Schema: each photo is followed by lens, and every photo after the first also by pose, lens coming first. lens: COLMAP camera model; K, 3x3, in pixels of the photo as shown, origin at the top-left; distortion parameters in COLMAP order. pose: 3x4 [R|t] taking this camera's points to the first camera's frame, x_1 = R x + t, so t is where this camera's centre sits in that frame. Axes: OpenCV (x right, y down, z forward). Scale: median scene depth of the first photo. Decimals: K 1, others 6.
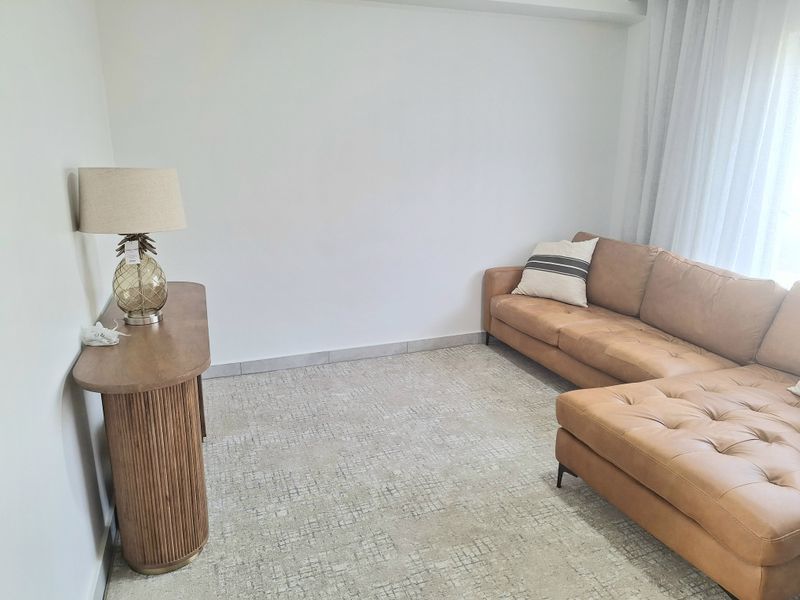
lens RADIAL K [[569.7, 0, 400.0], [0, 569.7, 300.0], [0, 0, 1]] dist [0.158747, -0.132890]
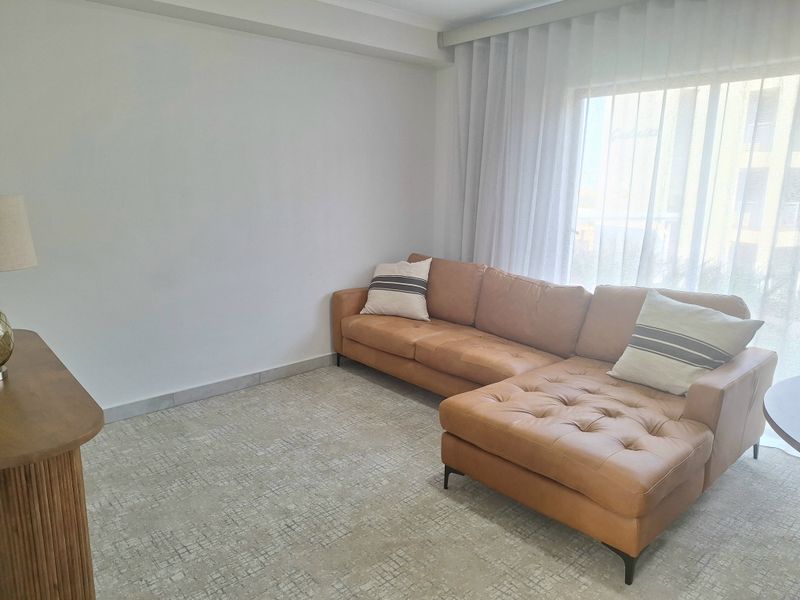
lens RADIAL K [[569.7, 0, 400.0], [0, 569.7, 300.0], [0, 0, 1]] dist [0.158747, -0.132890]
pose [[0.936442, -0.068894, 0.343990, -0.141289], [0.082584, 0.996263, -0.025287, -0.006345], [-0.340963, 0.052088, 0.938633, 0.005079]]
